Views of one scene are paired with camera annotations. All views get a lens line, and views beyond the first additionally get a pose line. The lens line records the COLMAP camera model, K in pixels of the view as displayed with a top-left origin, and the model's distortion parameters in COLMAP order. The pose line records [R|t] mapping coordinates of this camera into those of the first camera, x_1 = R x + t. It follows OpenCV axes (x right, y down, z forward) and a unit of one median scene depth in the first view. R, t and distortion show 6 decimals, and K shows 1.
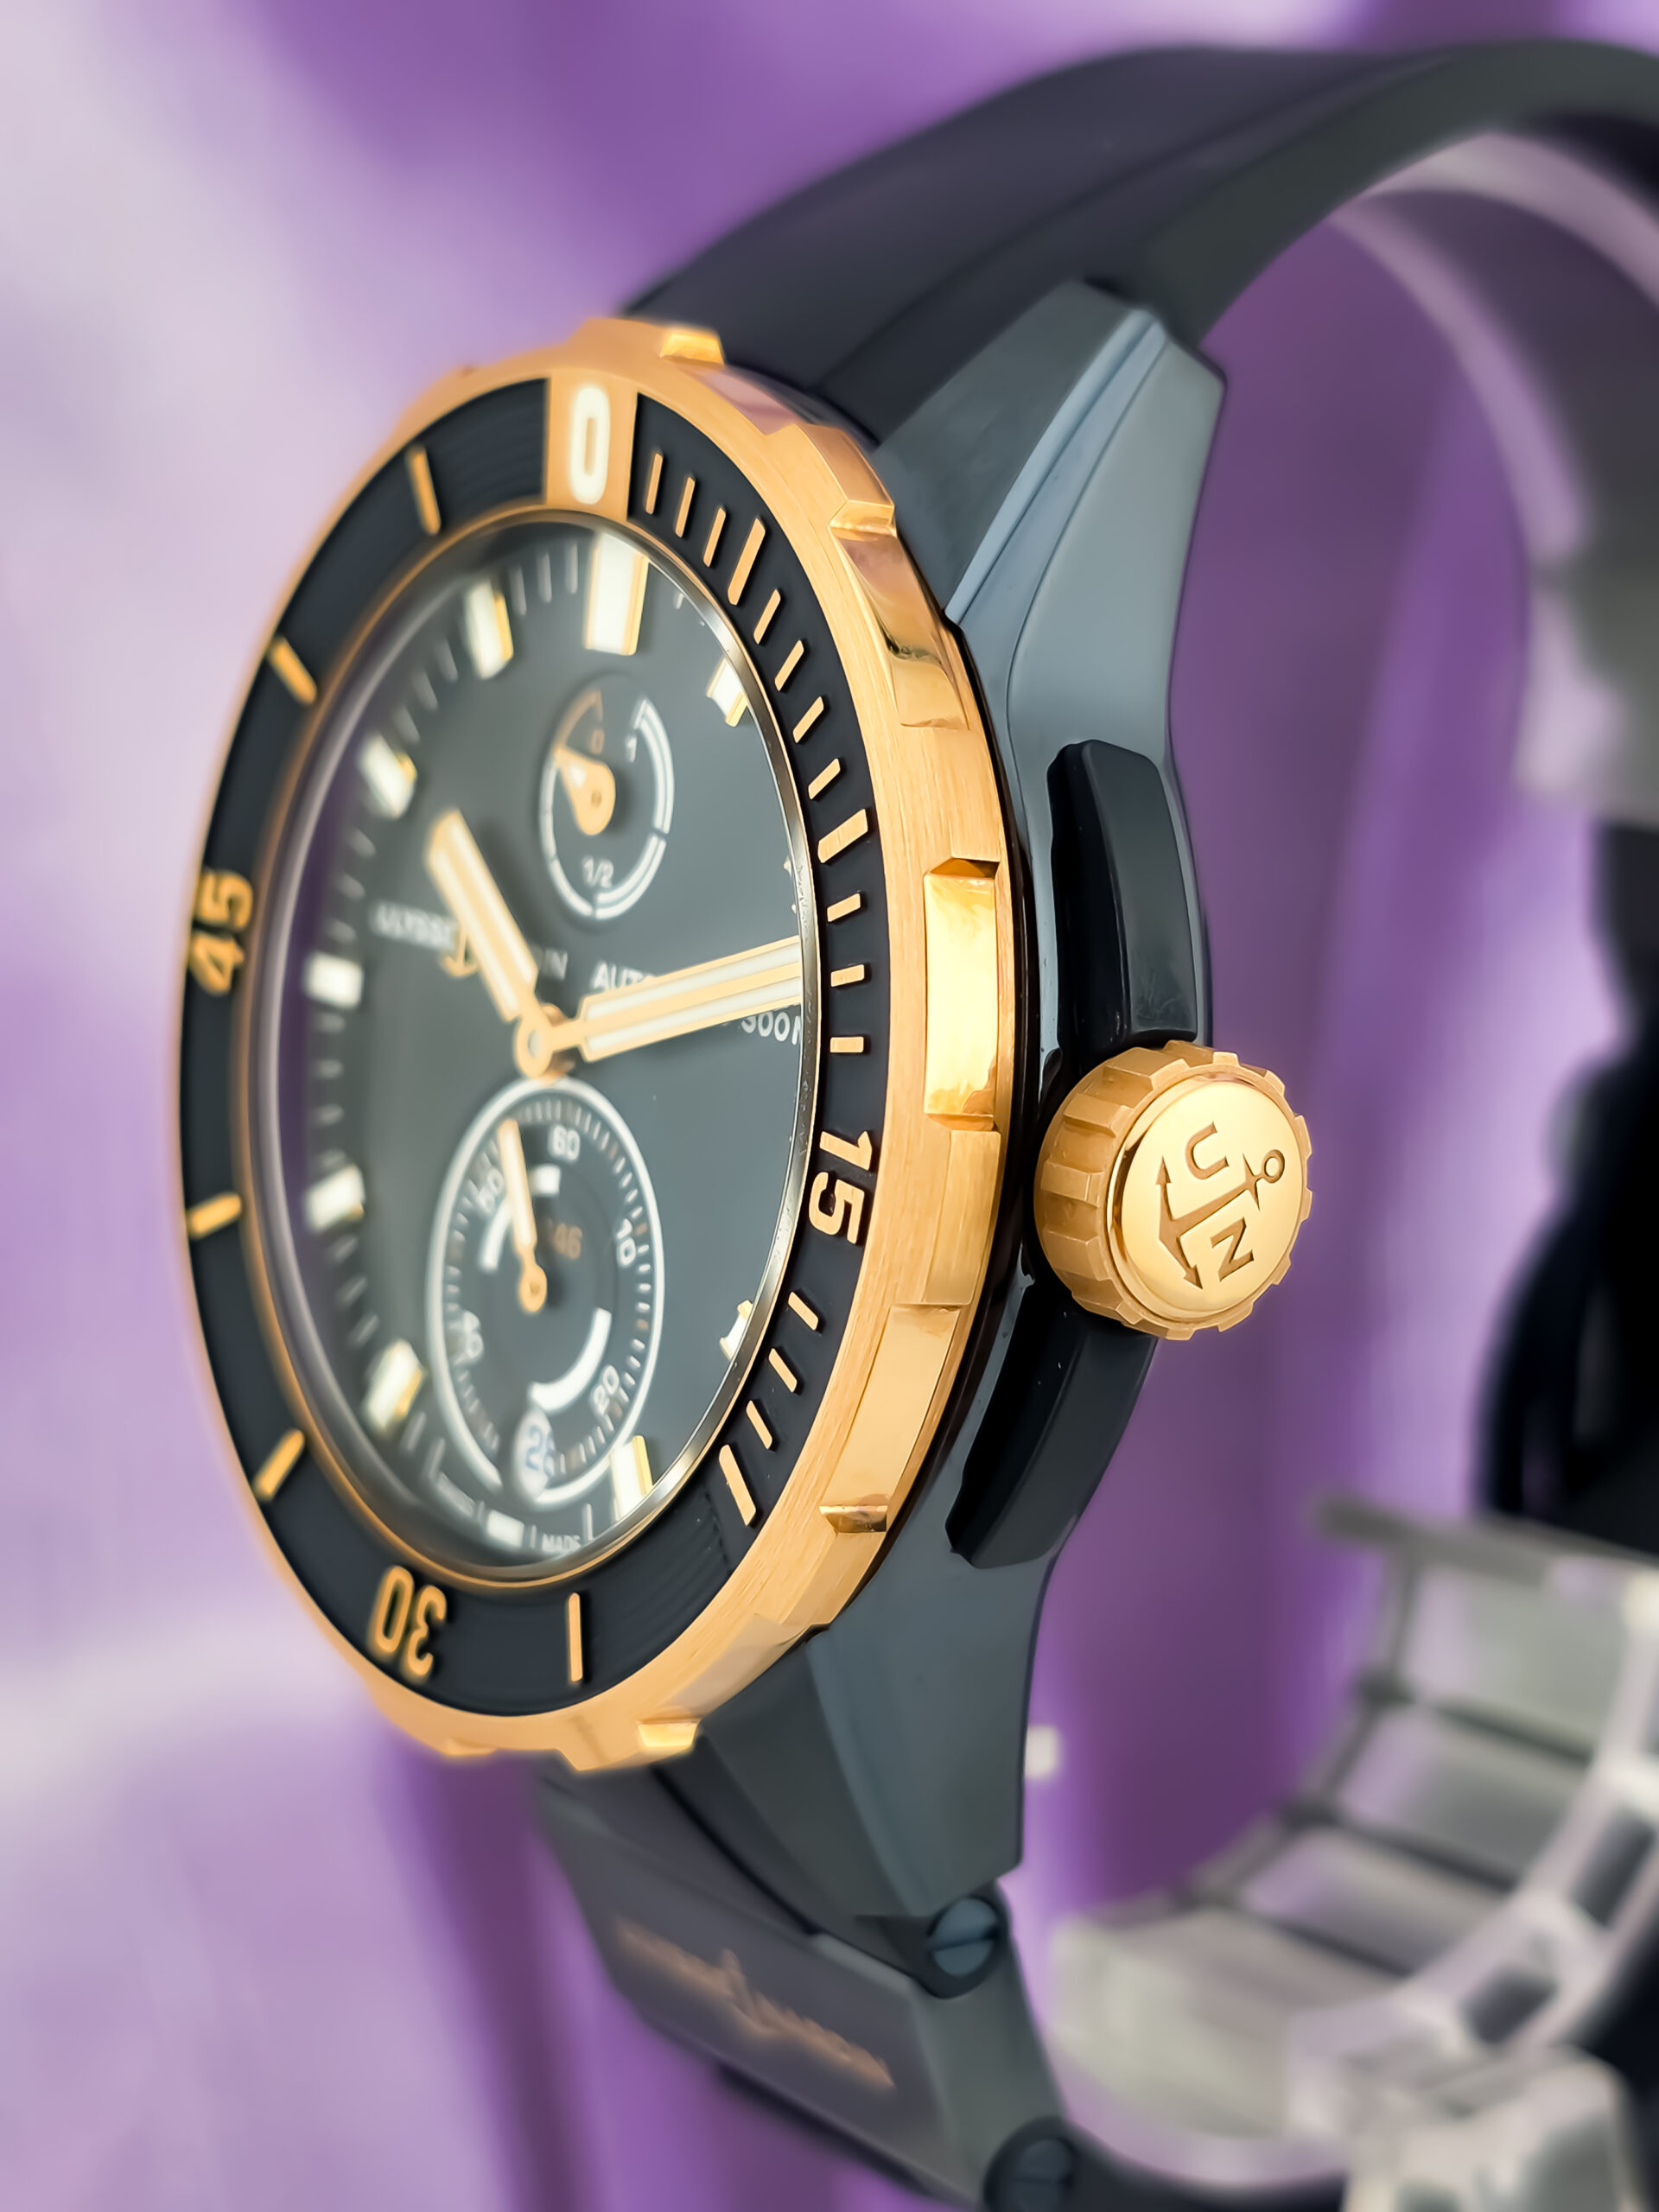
lens RADIAL K [[4571.8, 0, 829.5], [0, 4571.8, 1106.0], [0, 0, 1]] dist [-0.027864, -0.054360]
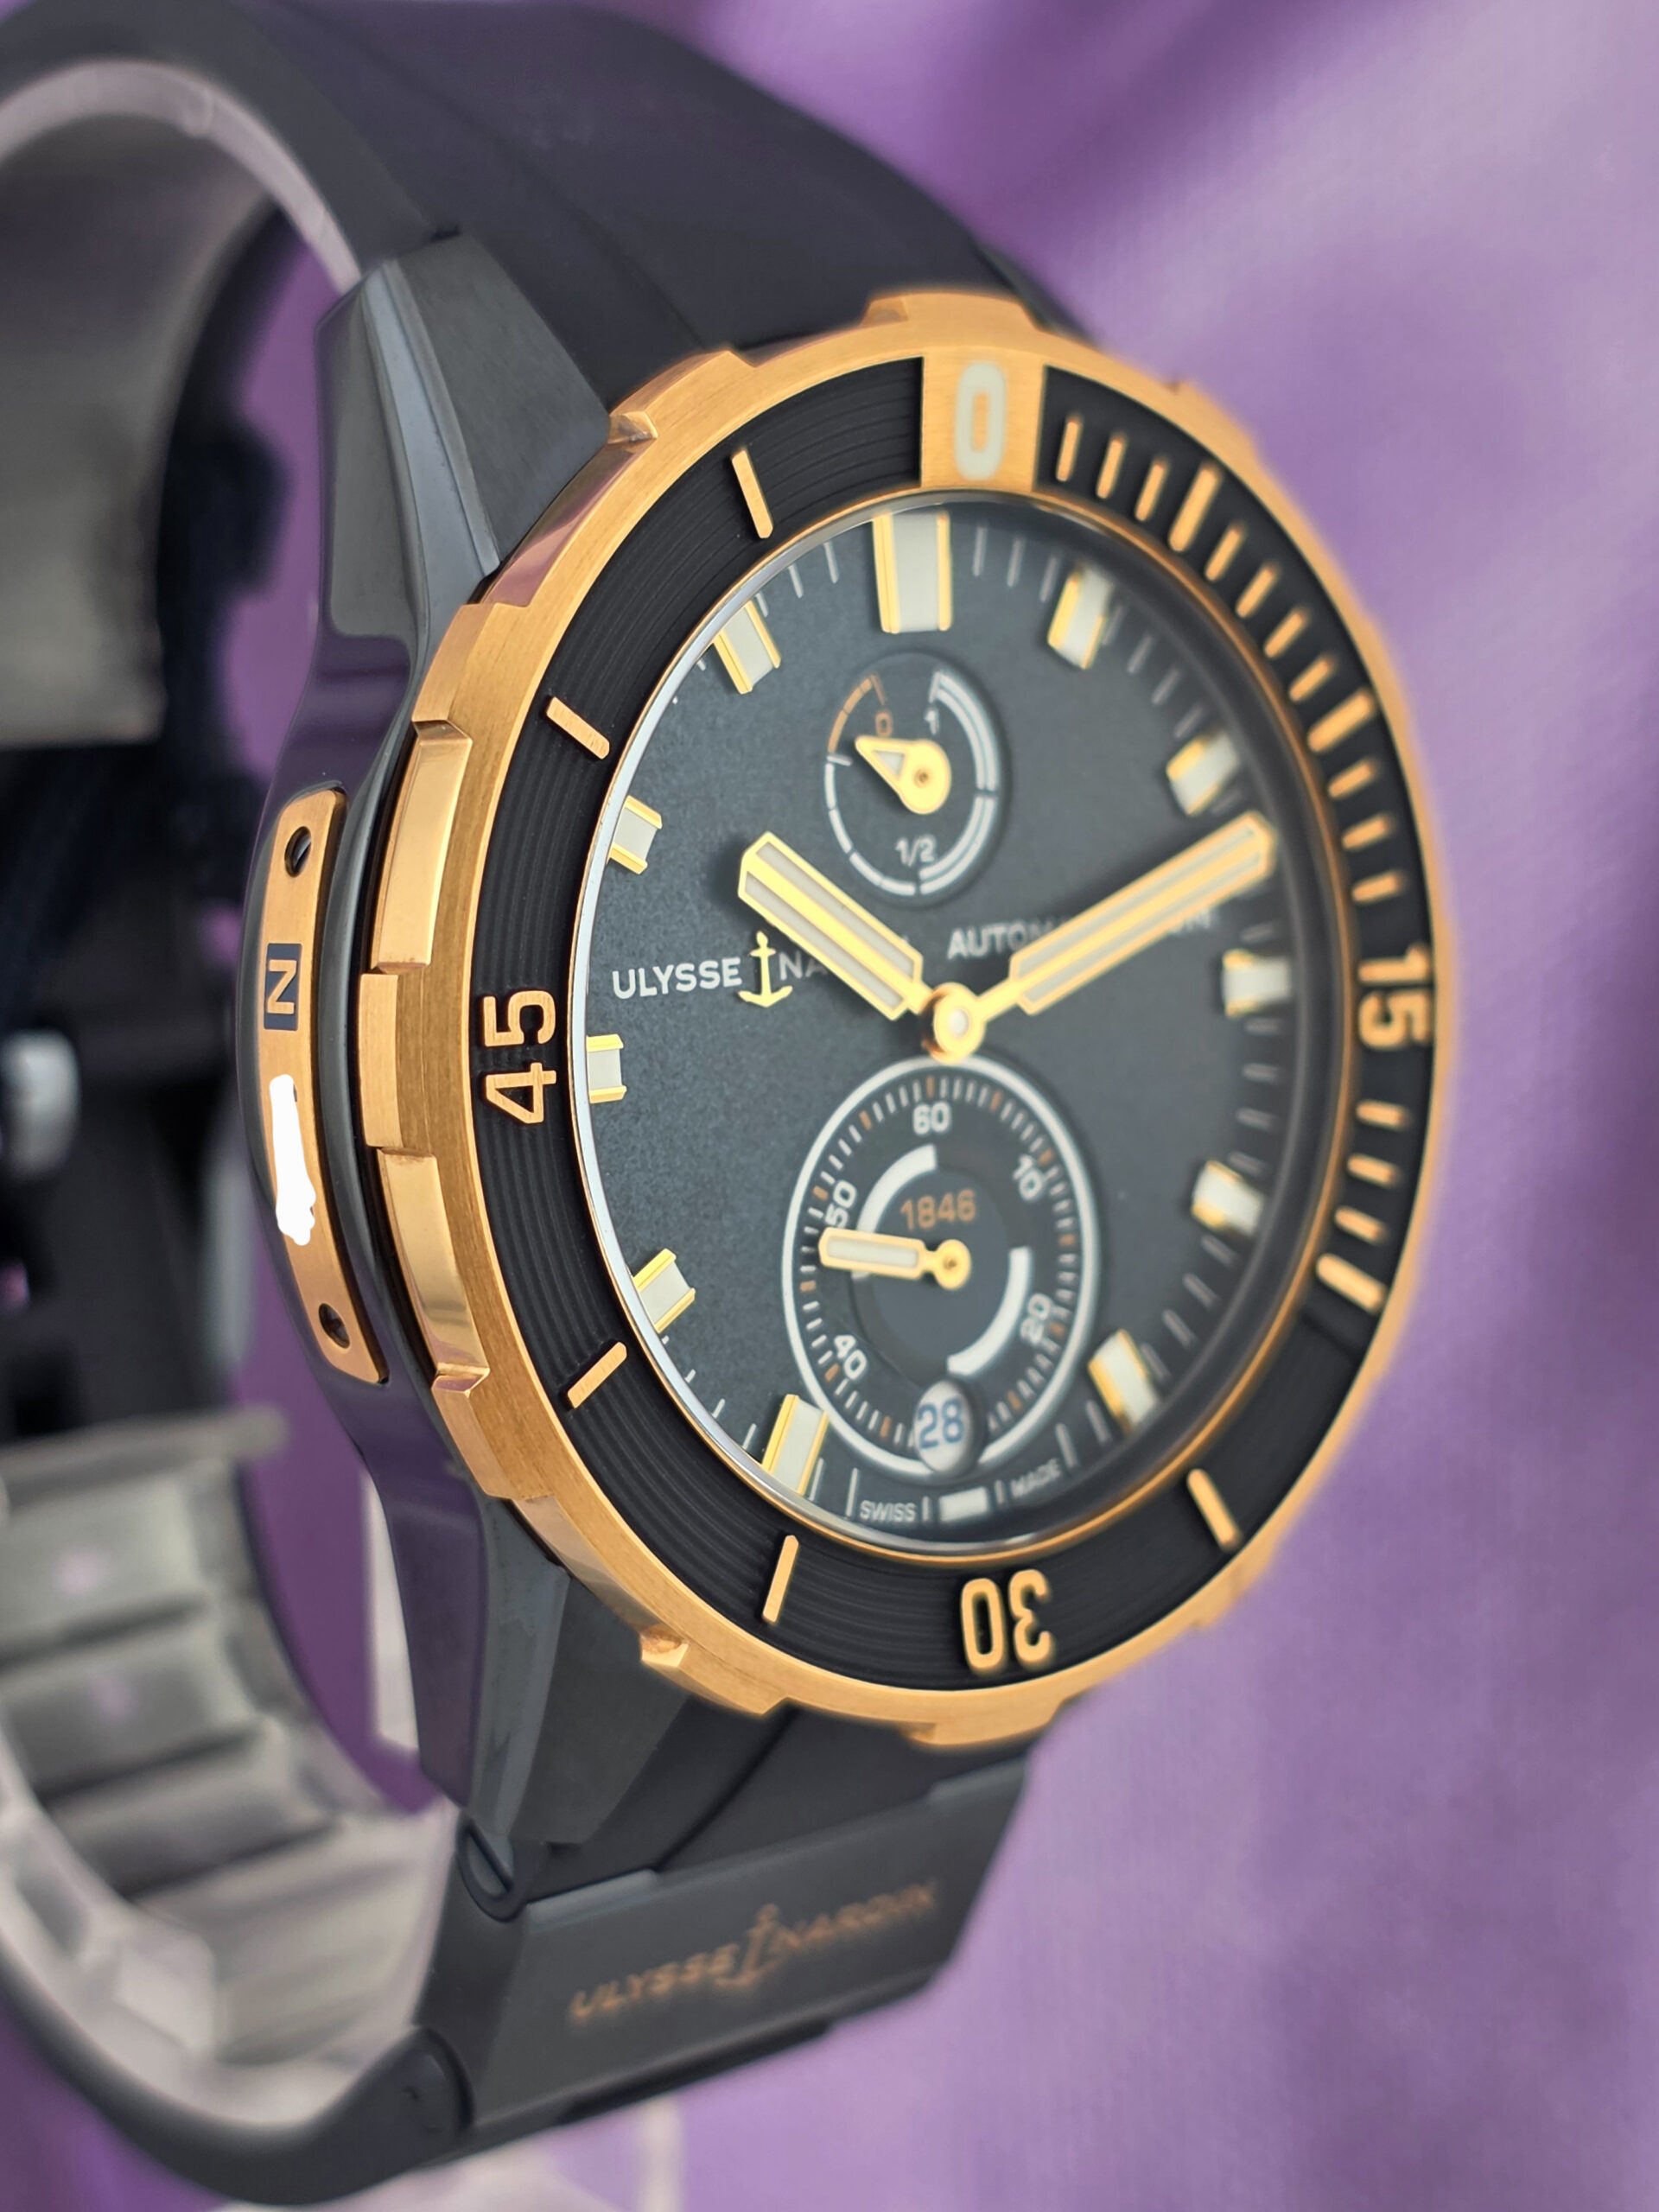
lens RADIAL K [[4285.4, 0, 833.4], [0, 4285.4, 1070.5], [0, 0, 1]] dist [0.486461, -0.086226]
pose [[-0.118085, -0.211956, 0.970119, -0.994524], [0.158074, 0.960484, 0.229092, -0.227768], [-0.980341, 0.180403, -0.079914, 1.115300]]
